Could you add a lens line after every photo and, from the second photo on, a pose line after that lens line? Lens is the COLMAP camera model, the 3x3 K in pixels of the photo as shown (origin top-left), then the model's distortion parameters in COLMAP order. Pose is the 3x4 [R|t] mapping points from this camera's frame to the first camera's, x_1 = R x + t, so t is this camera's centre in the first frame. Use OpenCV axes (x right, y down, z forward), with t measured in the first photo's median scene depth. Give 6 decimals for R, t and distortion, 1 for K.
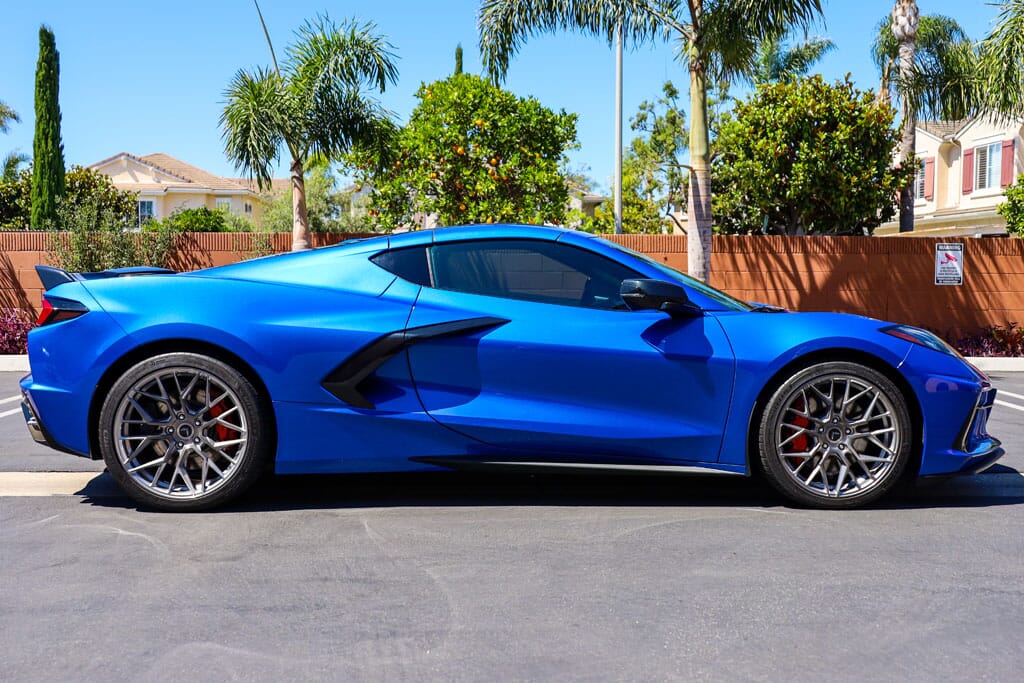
lens RADIAL K [[897.0, 0, 511.7], [0, 897.0, 340.9], [0, 0, 1]] dist [-0.026776, 0.011200]
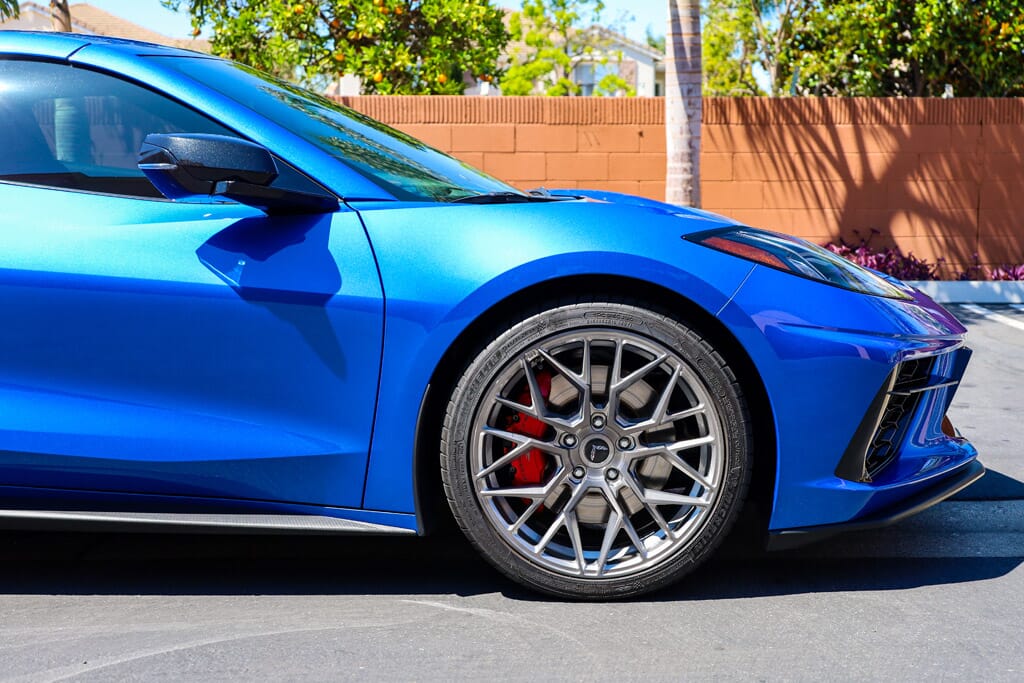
lens RADIAL K [[1241.2, 0, 545.9], [0, 1241.2, 341.3], [0, 0, 1]] dist [0.021626, 0.000000]
pose [[0.999854, -0.006105, 0.015961, 0.090054], [0.005058, 0.997884, 0.064828, 0.000040], [-0.016323, -0.064738, 0.997769, 0.089524]]
